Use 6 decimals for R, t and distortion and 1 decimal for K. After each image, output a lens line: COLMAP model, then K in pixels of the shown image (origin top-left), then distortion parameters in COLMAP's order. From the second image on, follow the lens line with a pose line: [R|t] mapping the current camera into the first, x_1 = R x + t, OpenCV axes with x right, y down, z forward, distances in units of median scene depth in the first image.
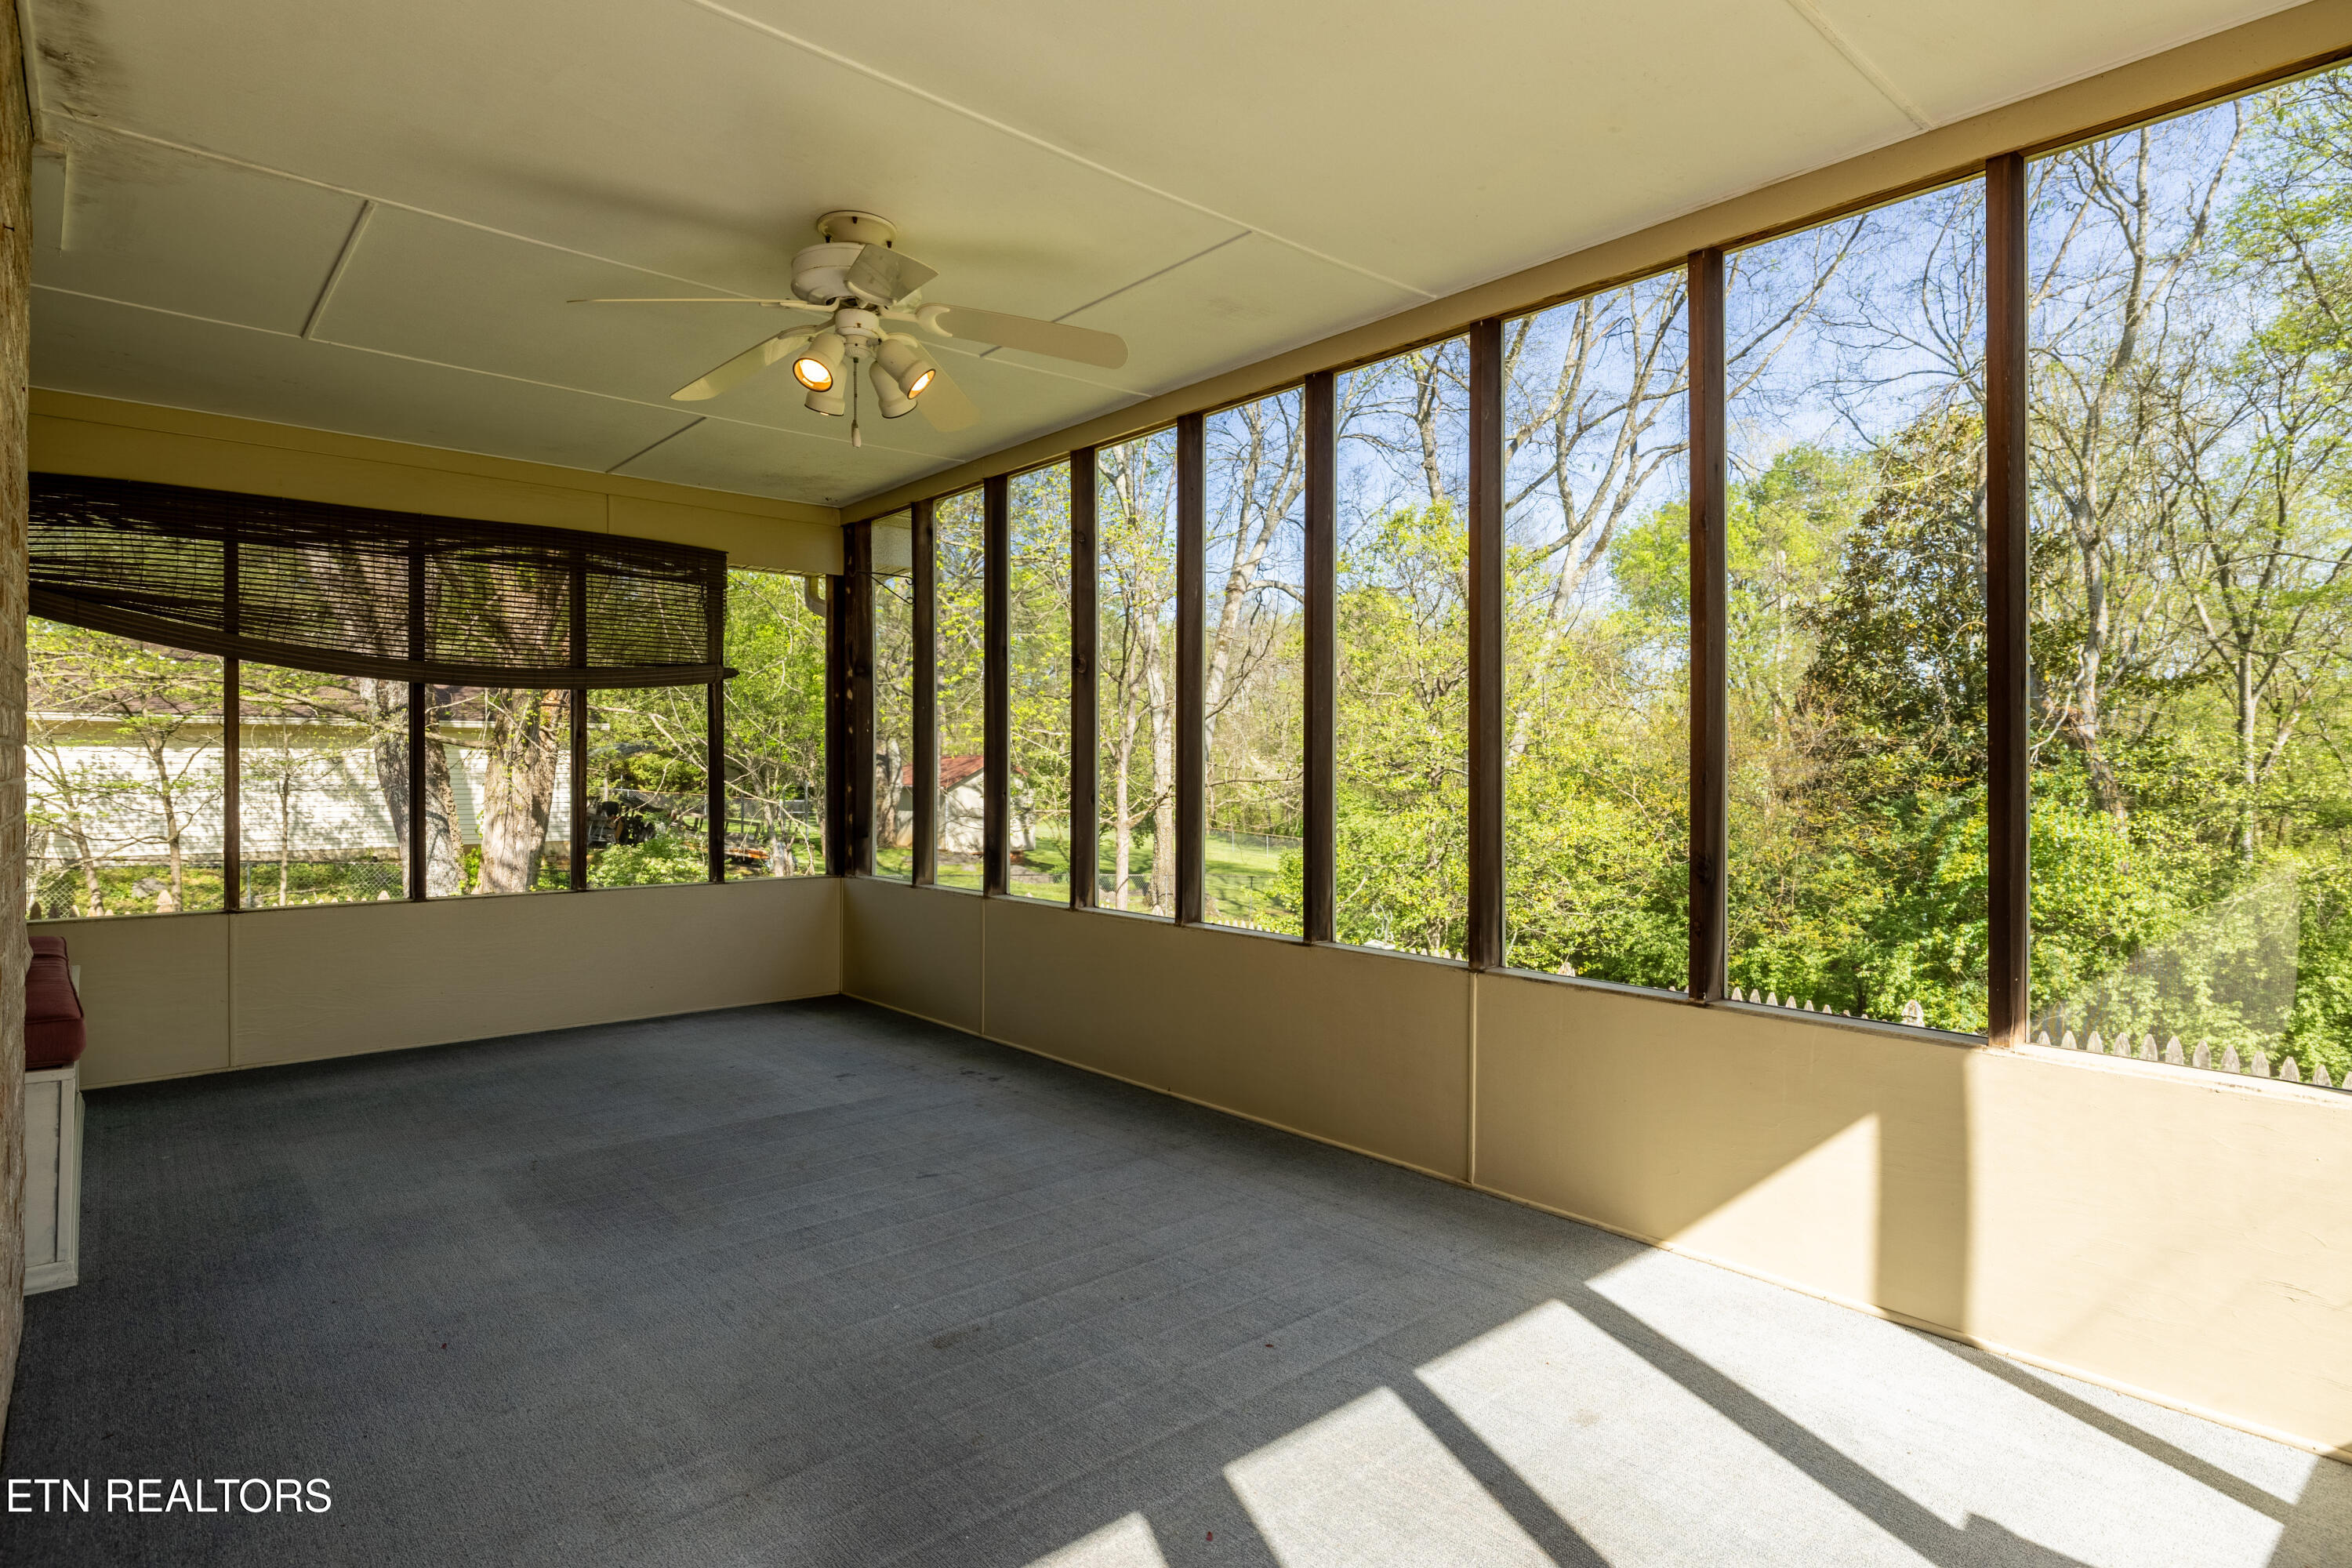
lens RADIAL K [[1239.1, 0, 1173.5], [0, 1239.1, 777.0], [0, 0, 1]] dist [-0.004638, 0.000100]
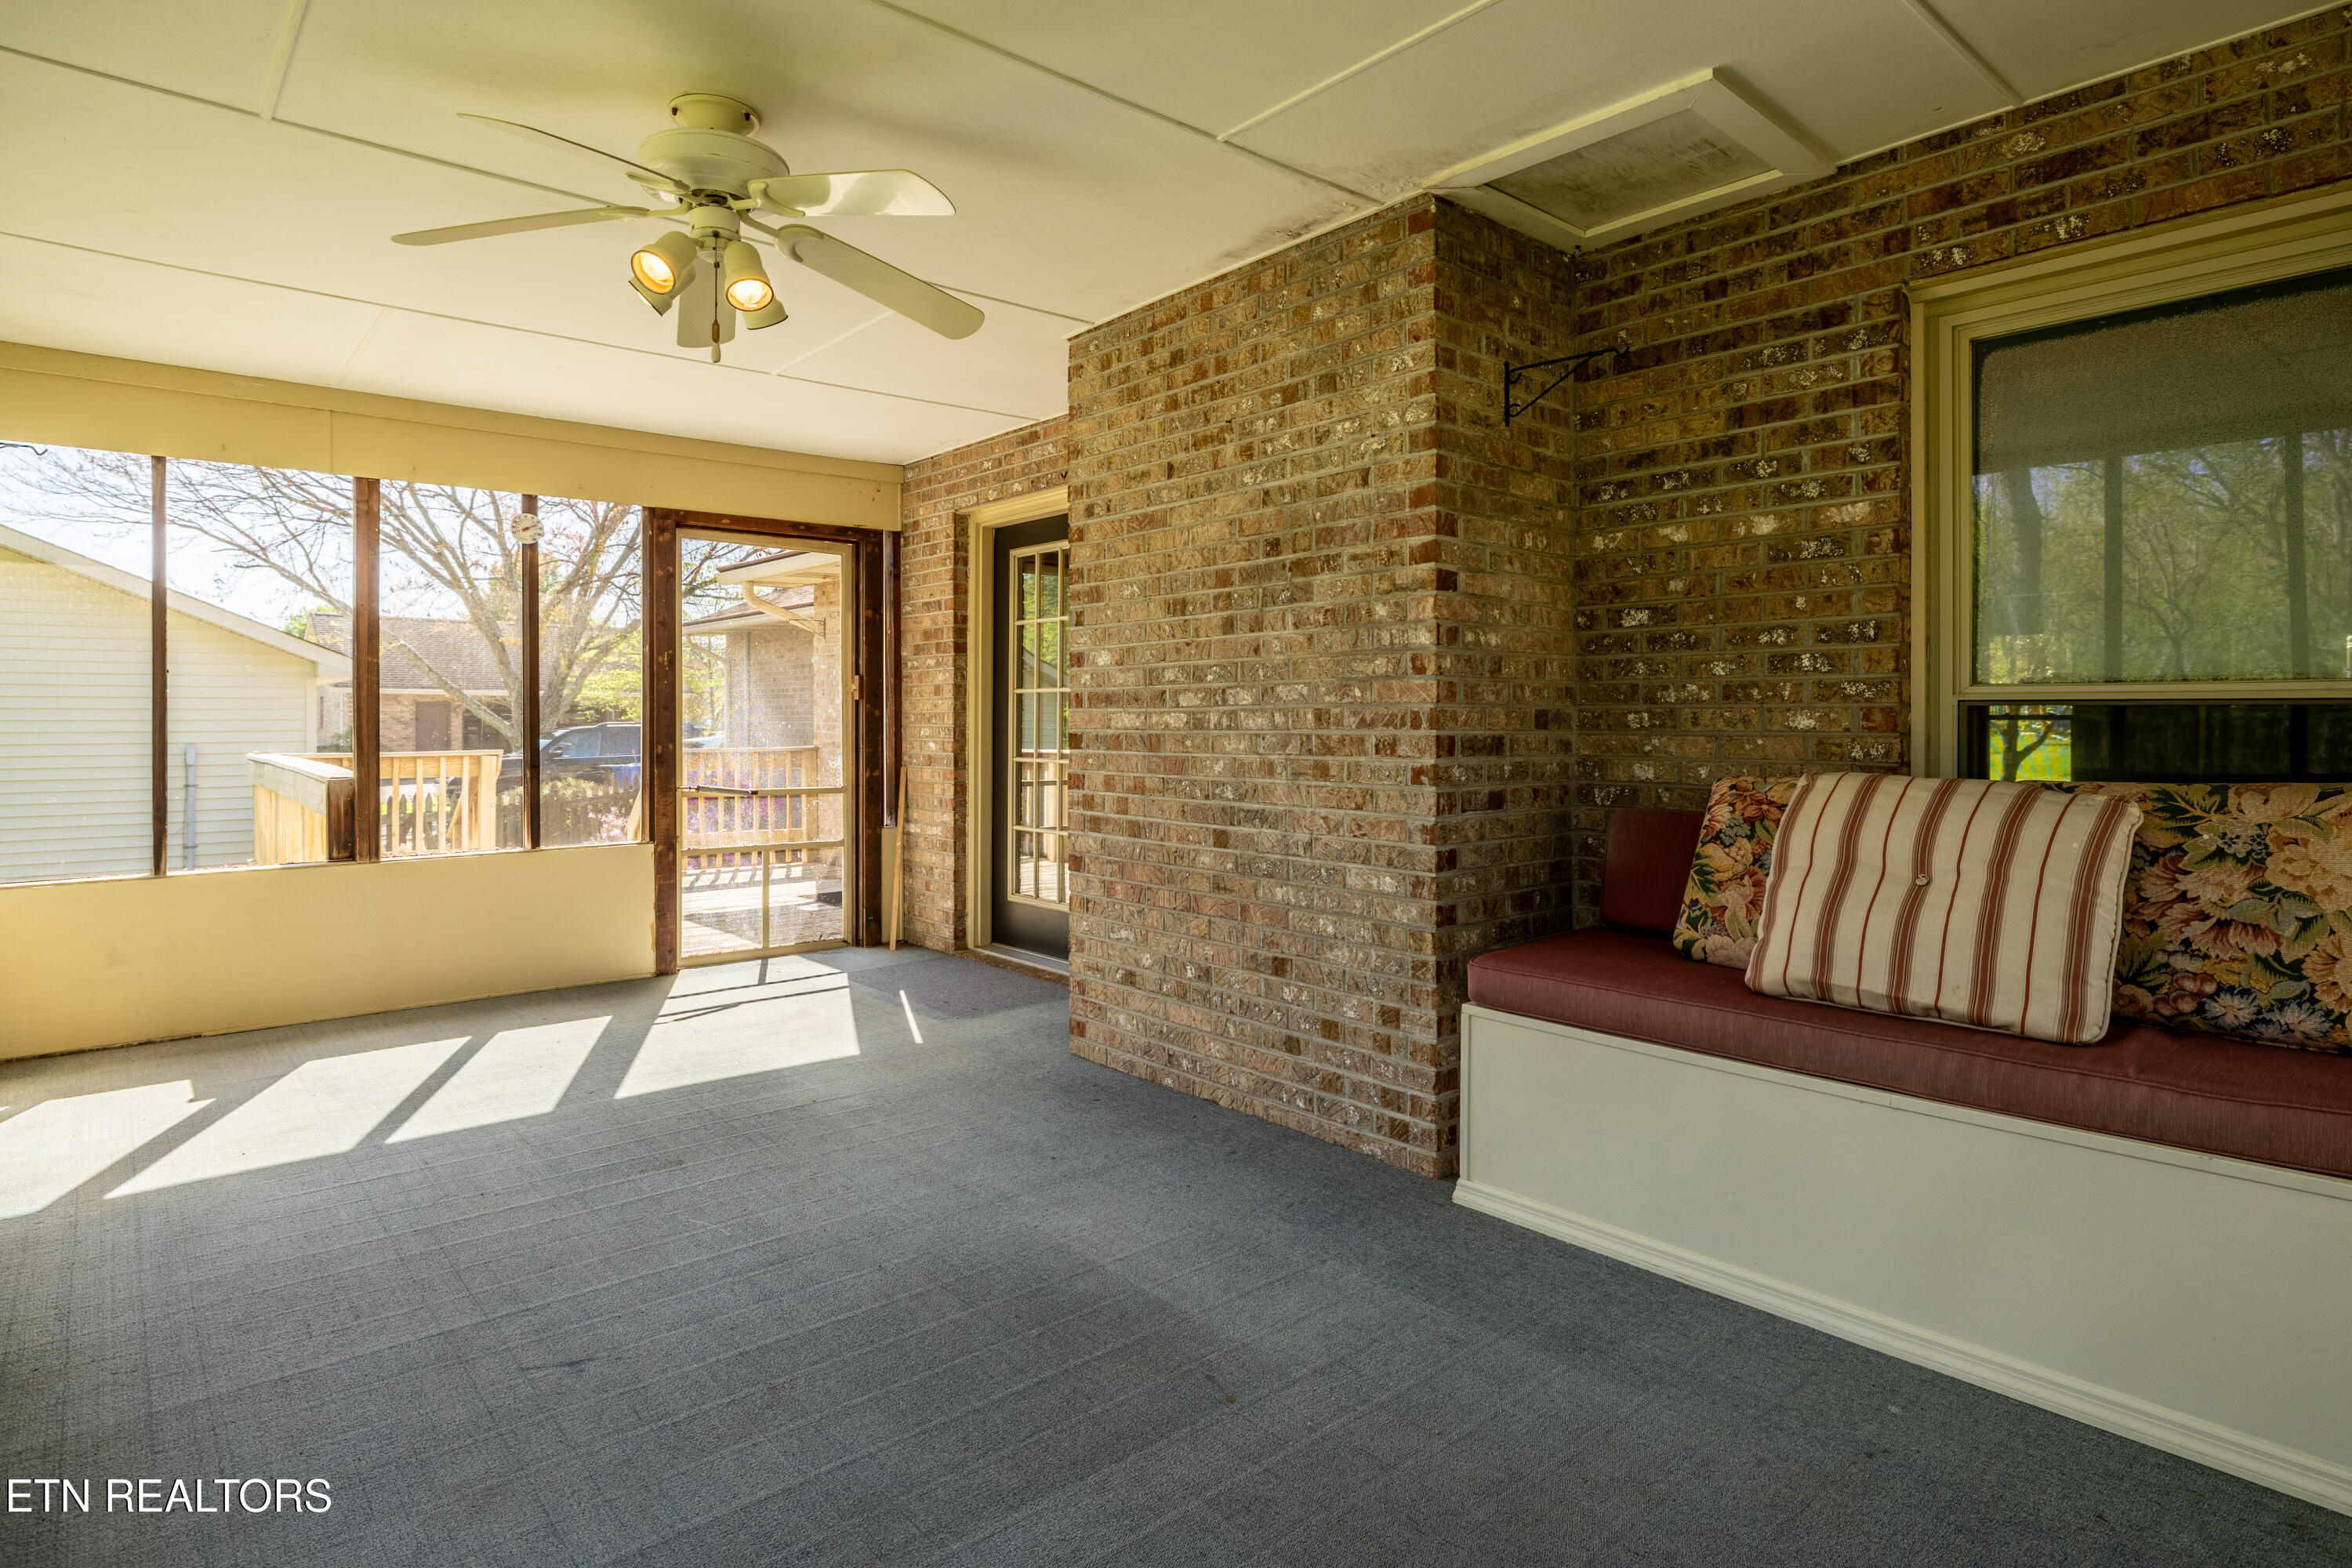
lens RADIAL K [[1239.1, 0, 1177.6], [0, 1239.1, 729.6], [0, 0, 1]] dist [-0.004638, 0.000100]
pose [[-0.999999, -0.001160, 0.001097, -0.516363], [-0.001148, 0.999938, 0.011057, -0.010083], [-0.001110, 0.011056, -0.999938, 1.655899]]
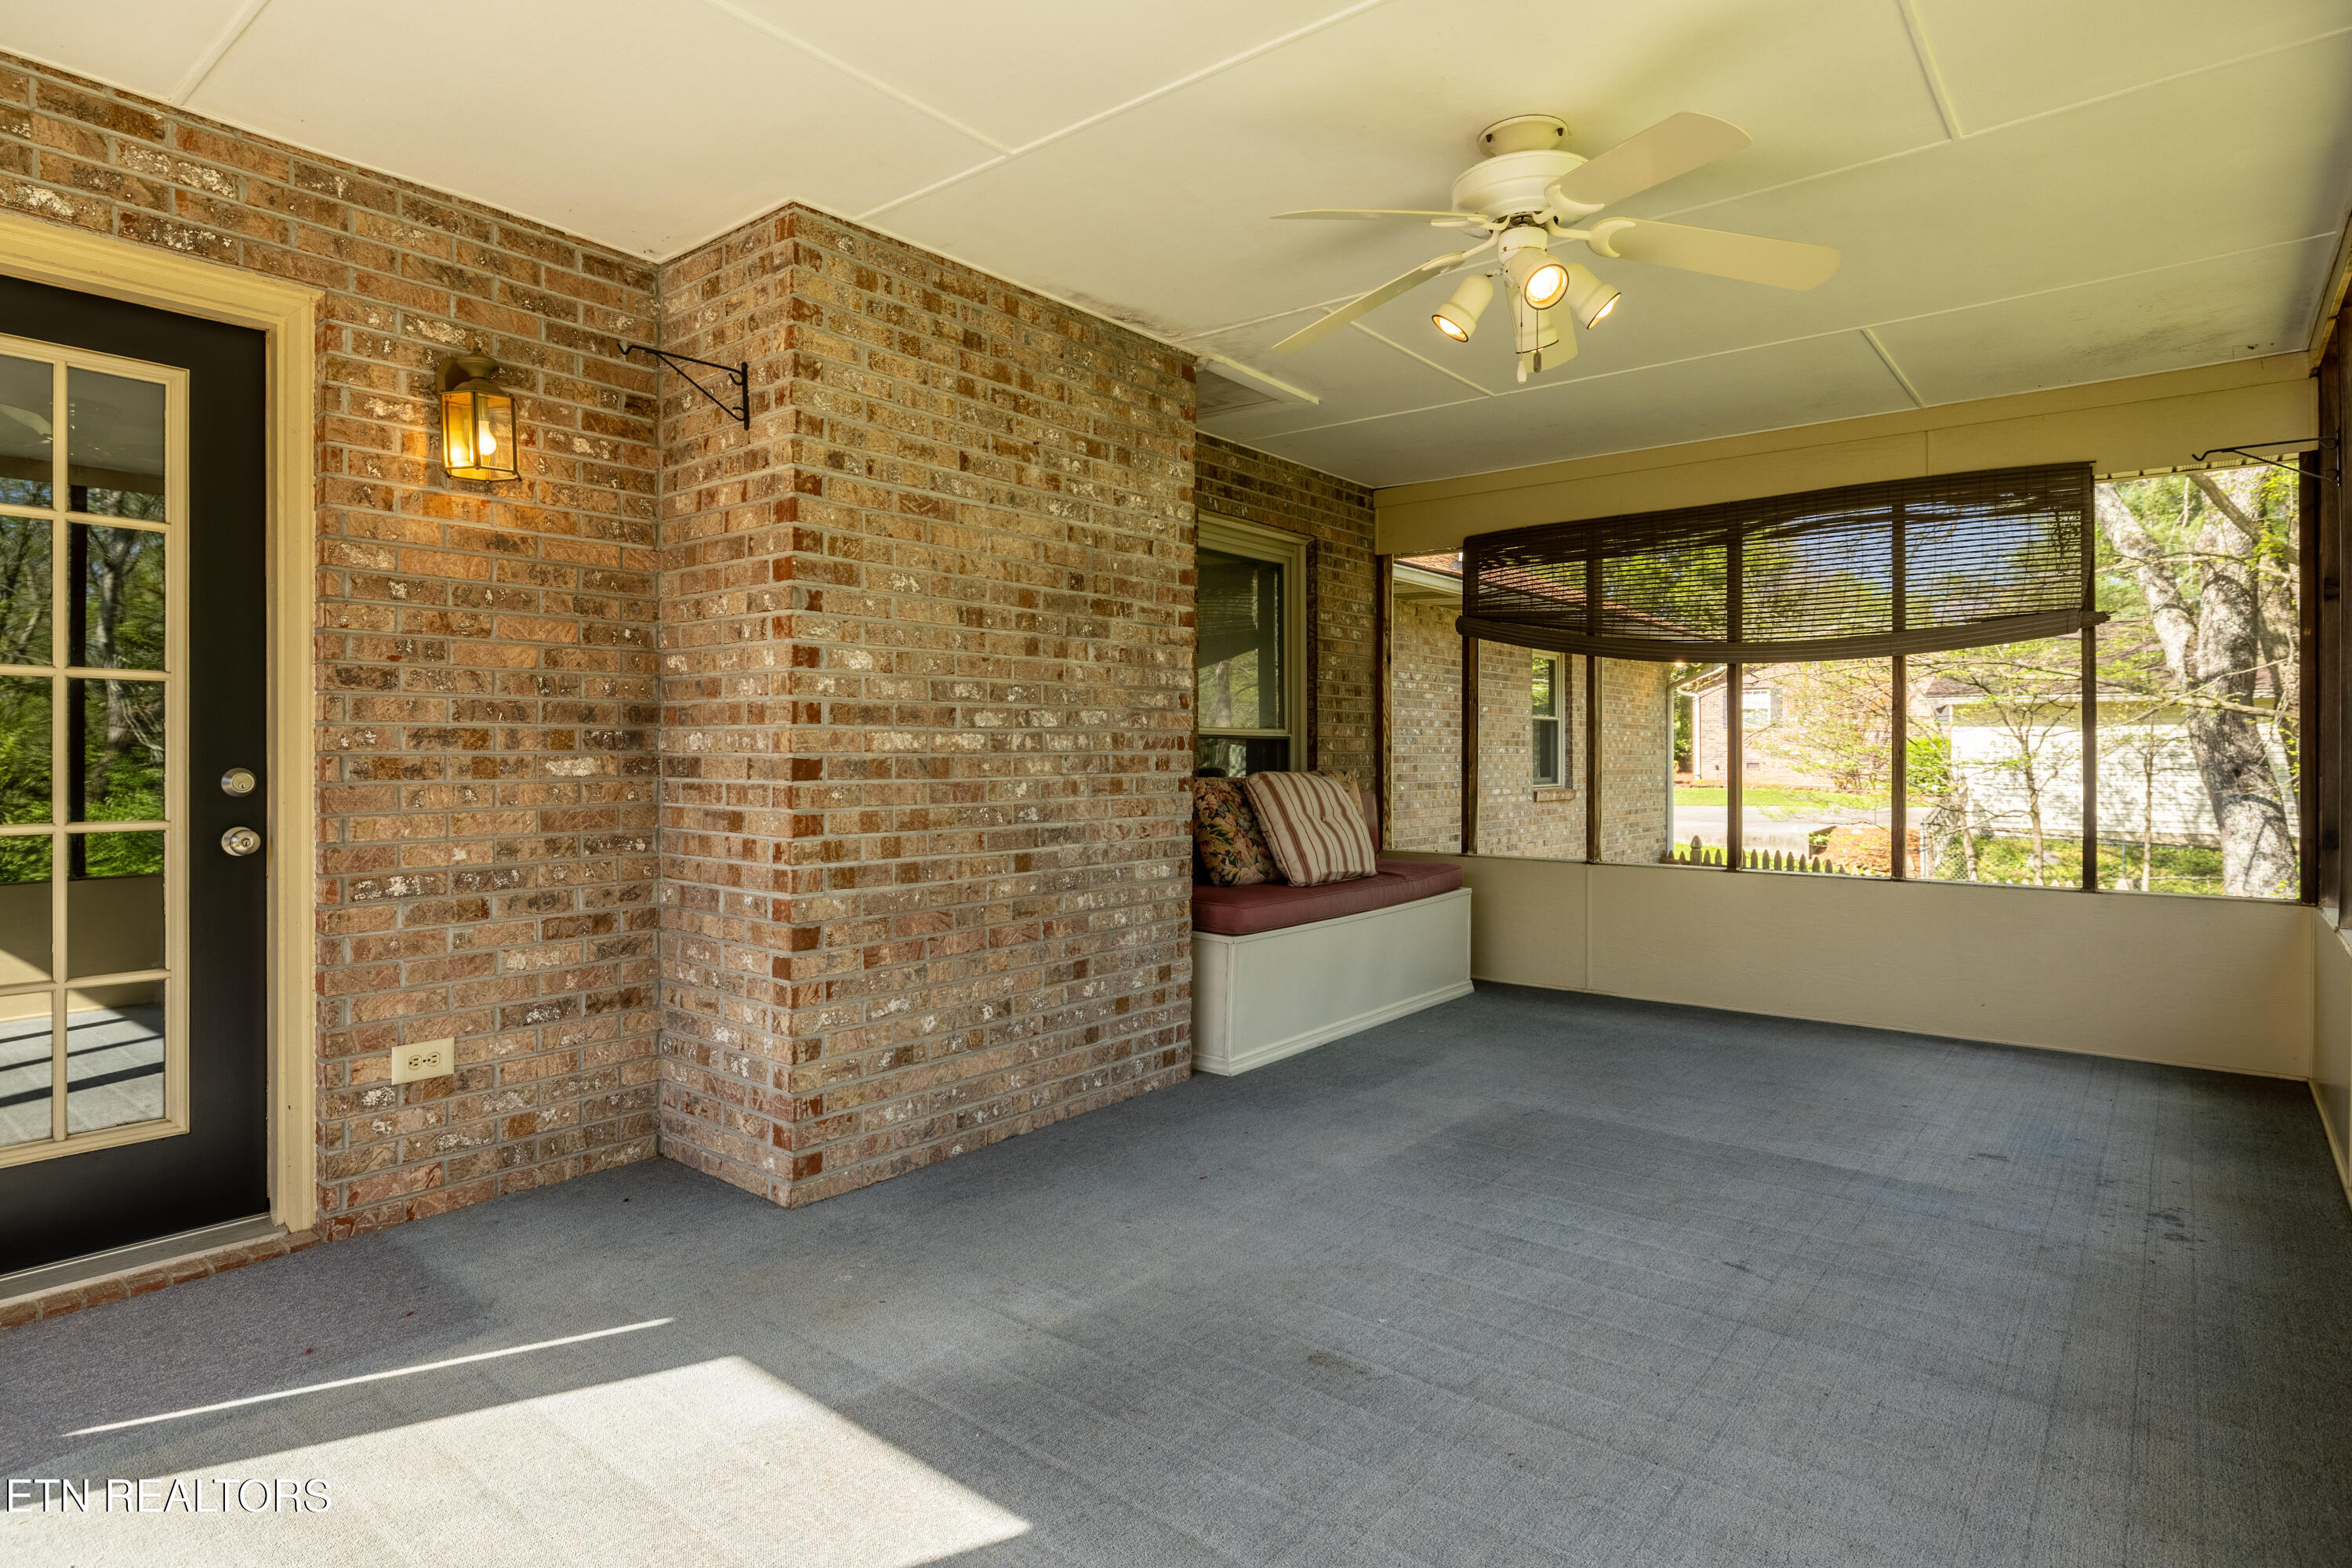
lens RADIAL K [[1239.1, 0, 1172.5], [0, 1239.1, 760.7], [0, 0, 1]] dist [-0.004638, 0.000100]
pose [[0.168902, 0.007822, -0.985602, 0.509346], [-0.004186, 0.999965, 0.007218, 0.001289], [0.985624, 0.002907, 0.168928, 0.527728]]
